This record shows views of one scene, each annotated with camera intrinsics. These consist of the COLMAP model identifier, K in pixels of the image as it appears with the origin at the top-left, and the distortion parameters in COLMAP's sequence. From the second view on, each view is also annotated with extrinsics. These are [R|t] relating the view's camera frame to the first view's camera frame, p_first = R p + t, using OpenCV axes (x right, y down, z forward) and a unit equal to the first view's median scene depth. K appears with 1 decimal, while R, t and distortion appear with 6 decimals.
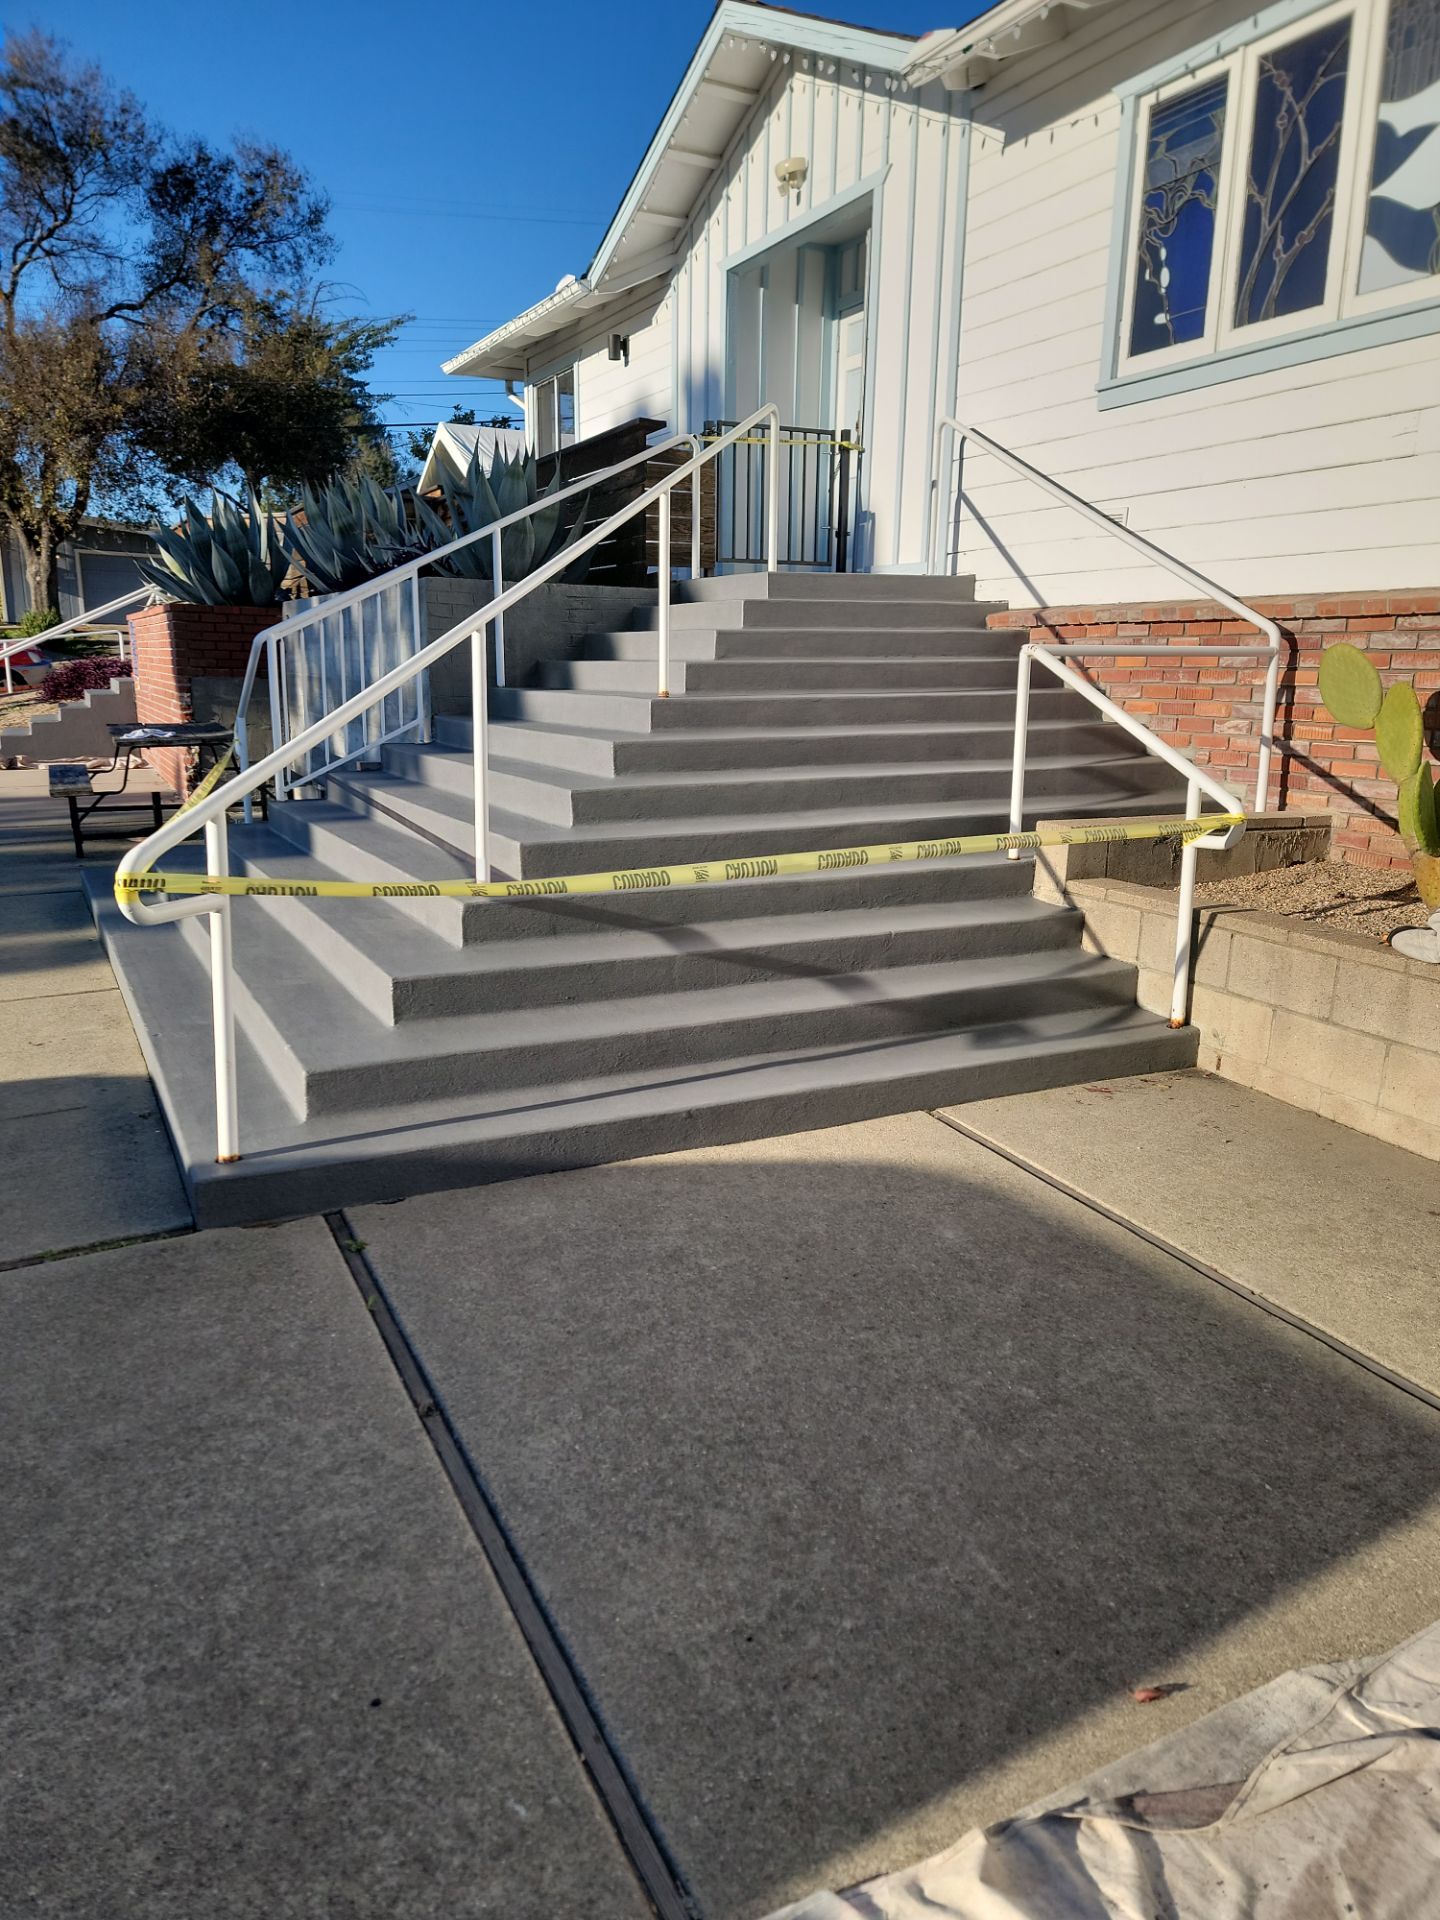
lens RADIAL K [[1335.9, 0, 699.9], [0, 1335.9, 967.8], [0, 0, 1]] dist [0.066941, -0.054895]
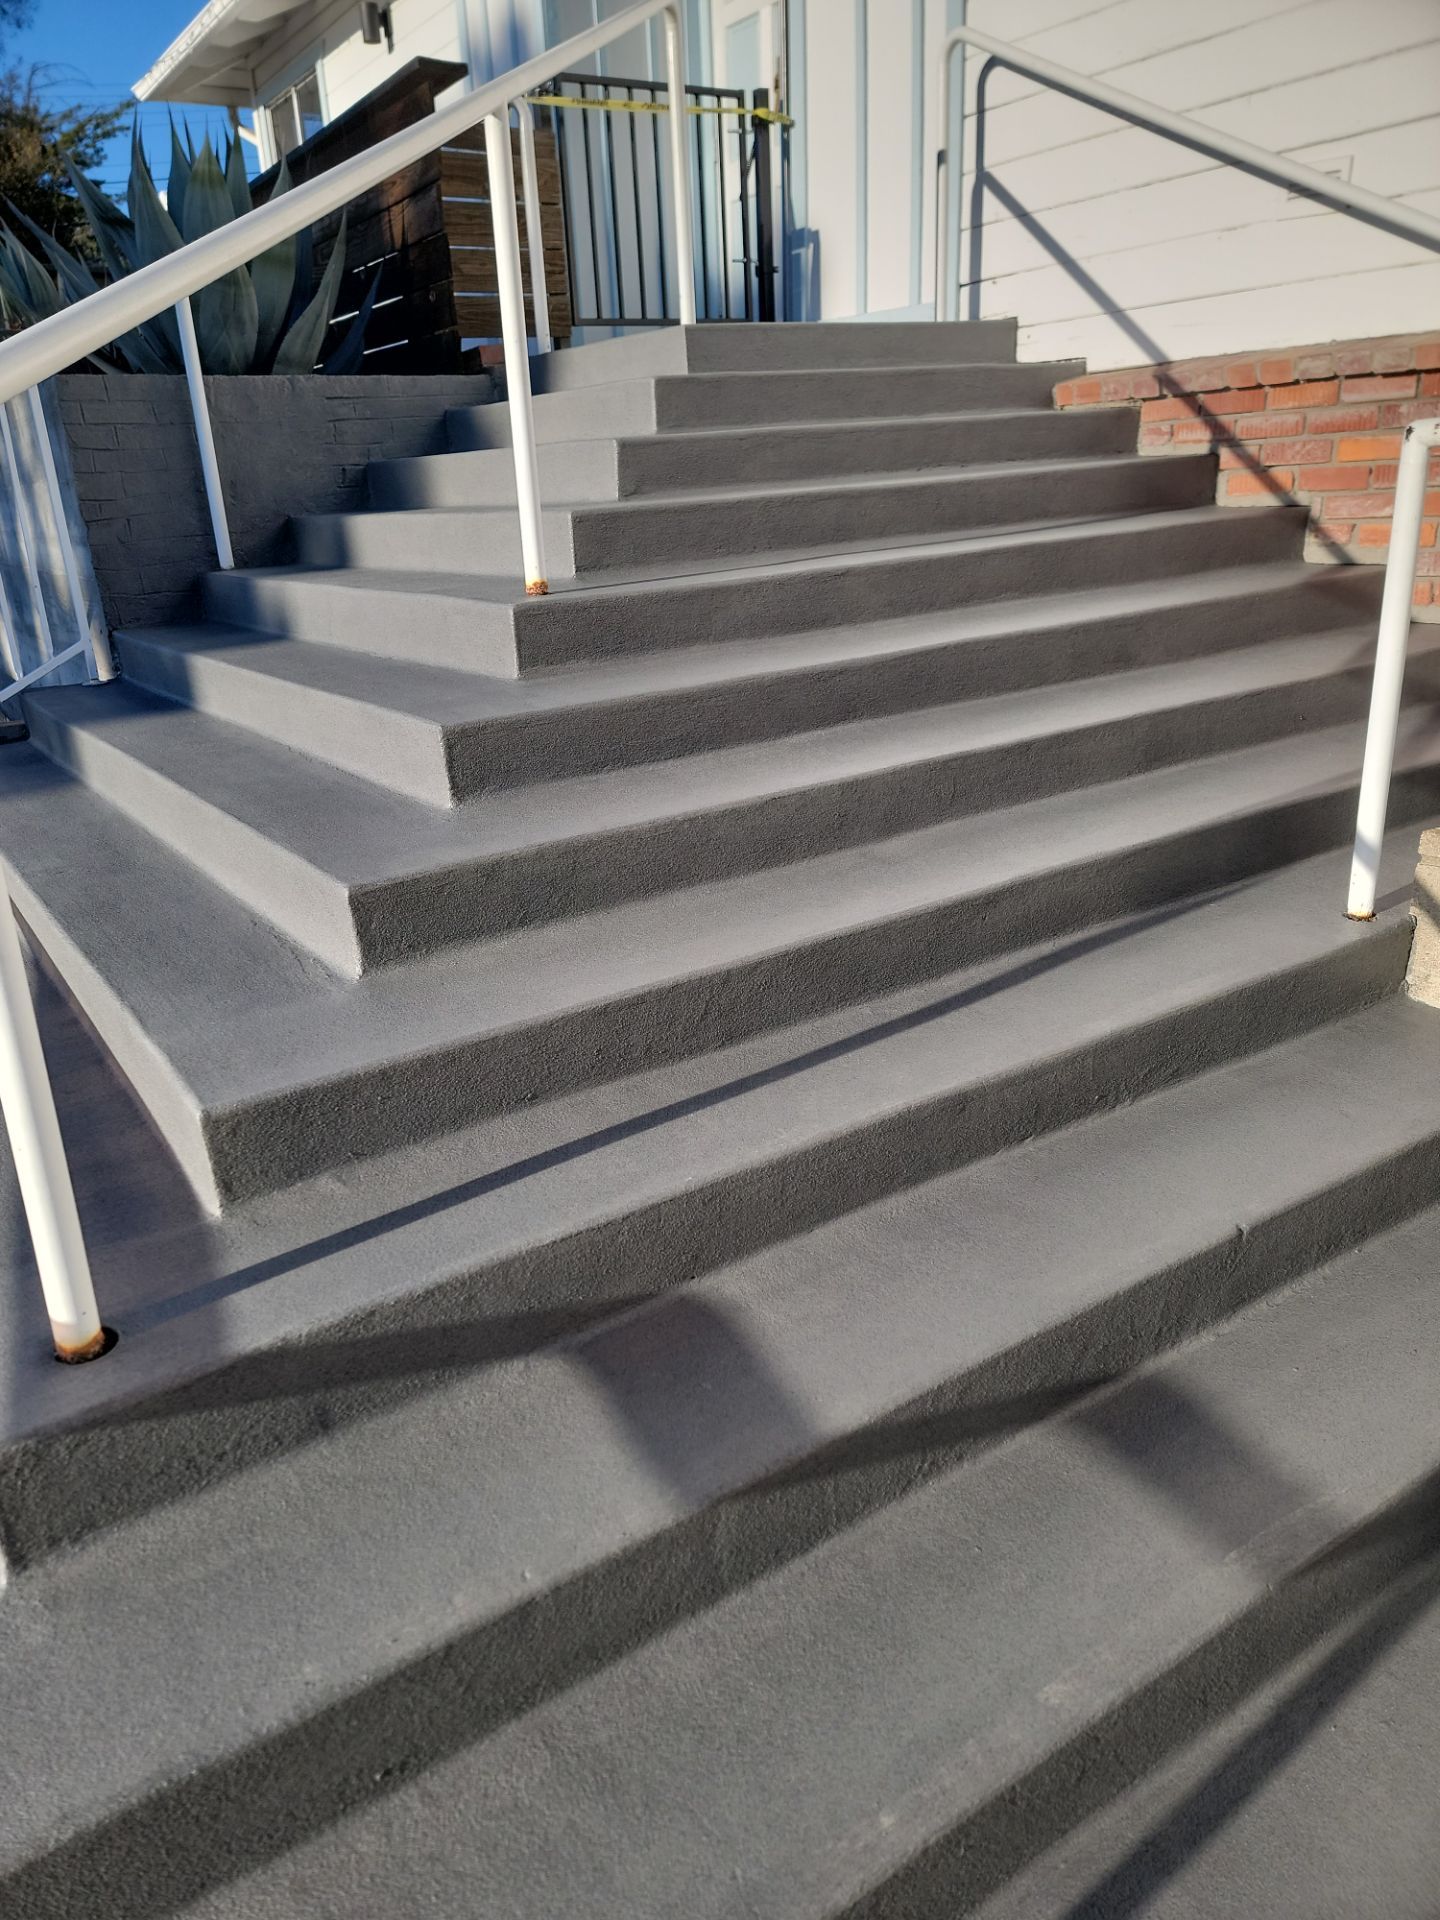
lens RADIAL K [[1335.9, 0, 668.8], [0, 1335.9, 960.7], [0, 0, 1]] dist [0.066941, -0.054895]
pose [[0.991937, -0.096549, 0.082095, -0.028911], [0.086117, 0.988750, 0.122297, -0.115291], [-0.092979, -0.114241, 0.989092, 0.461851]]
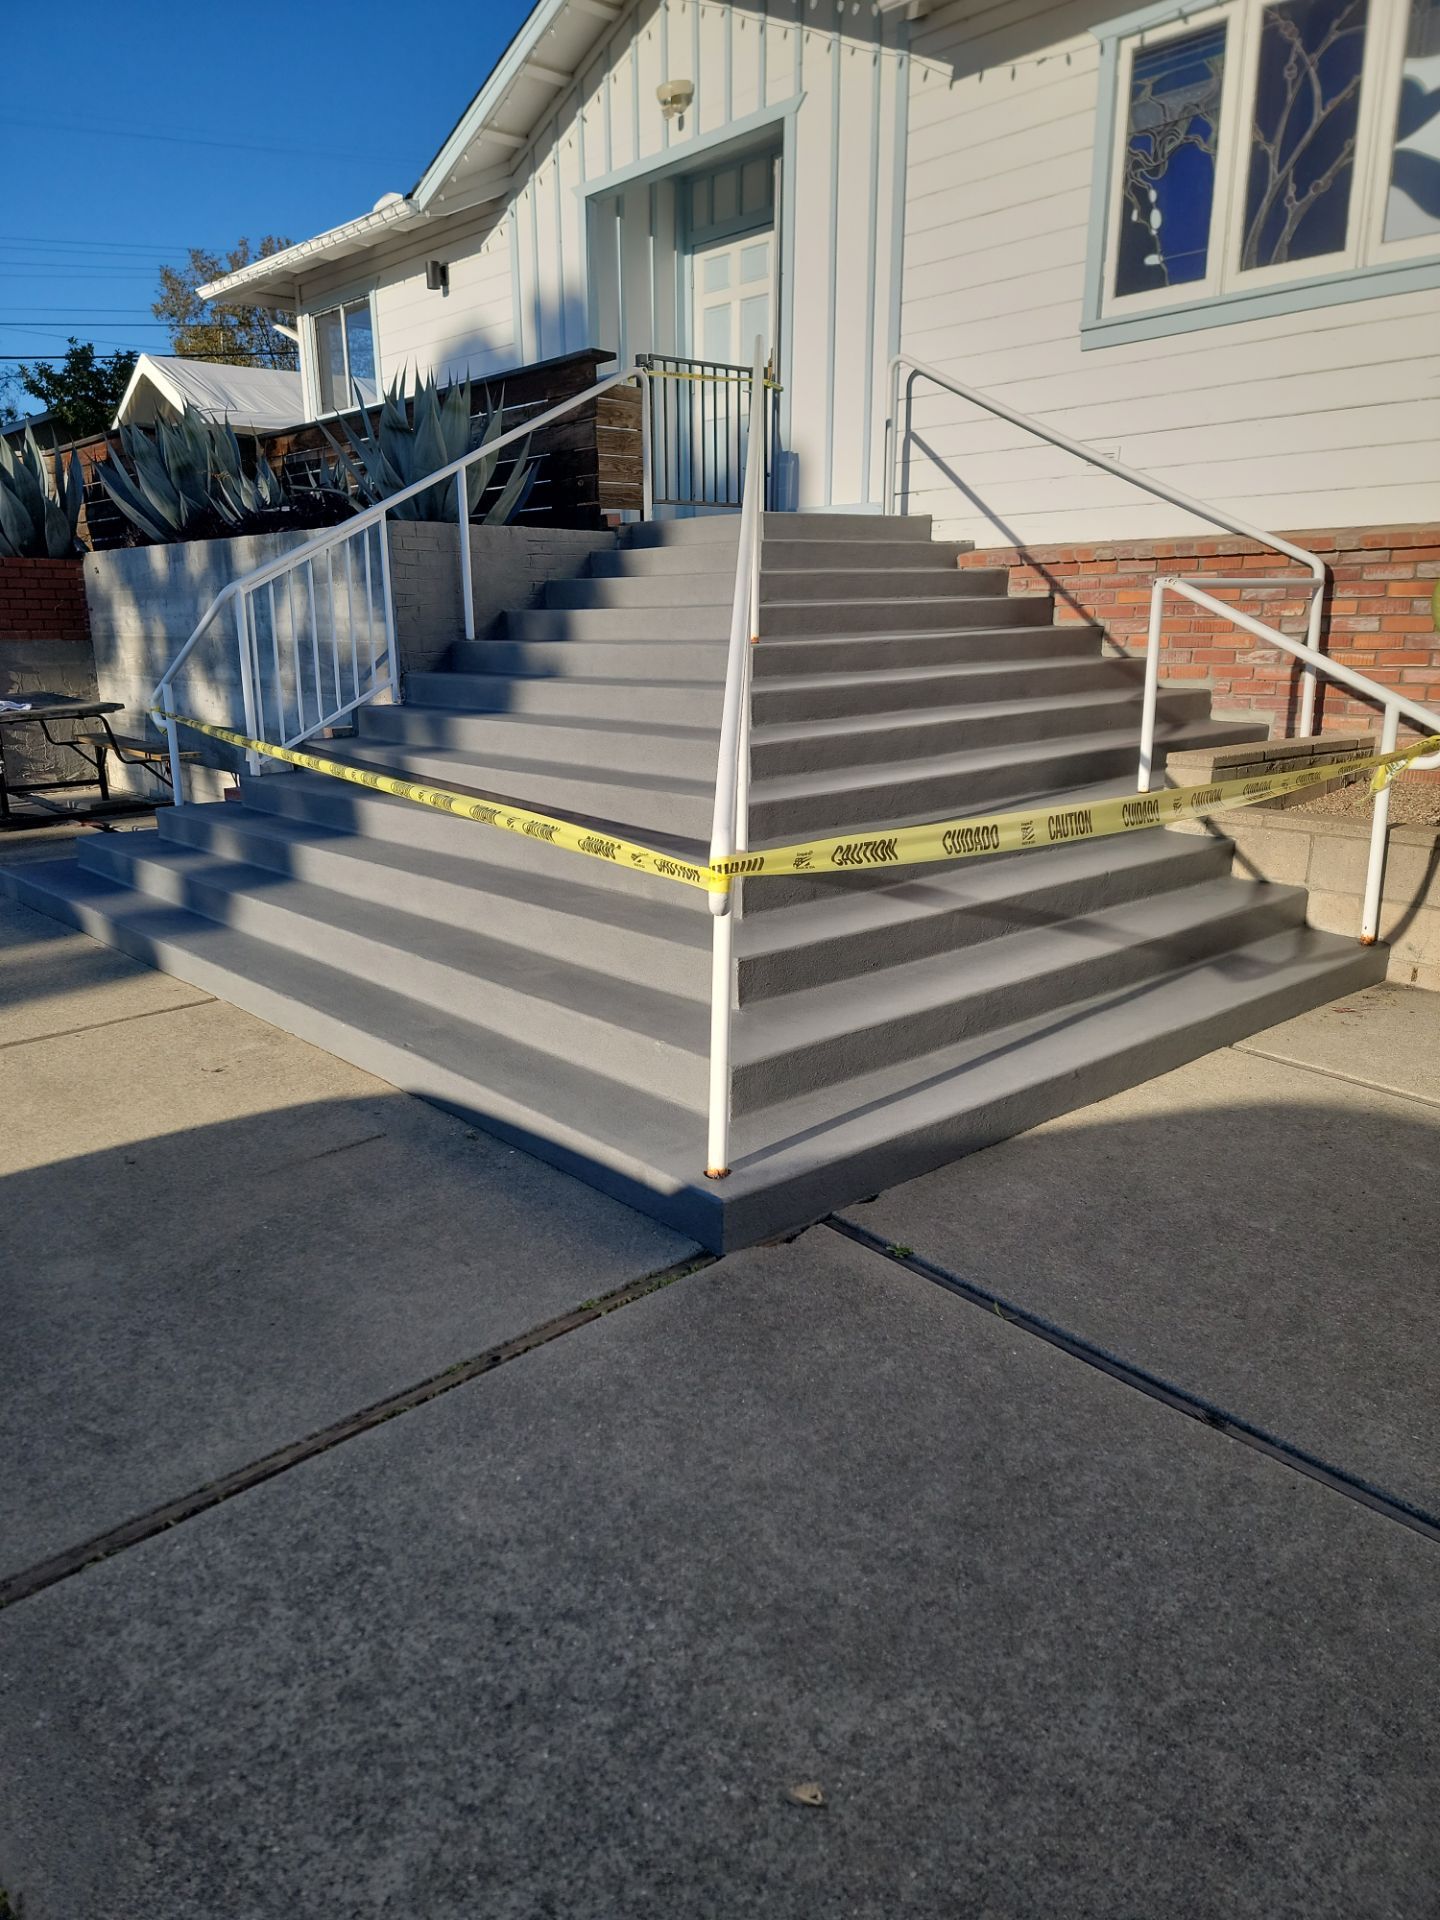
lens RADIAL K [[1335.9, 0, 667.9], [0, 1335.9, 953.5], [0, 0, 1]] dist [0.066941, -0.054895]
pose [[0.969236, -0.080851, 0.232476, -0.290996], [0.075240, 0.996622, 0.032921, -0.016810], [-0.234353, -0.014417, 0.972045, 0.077921]]
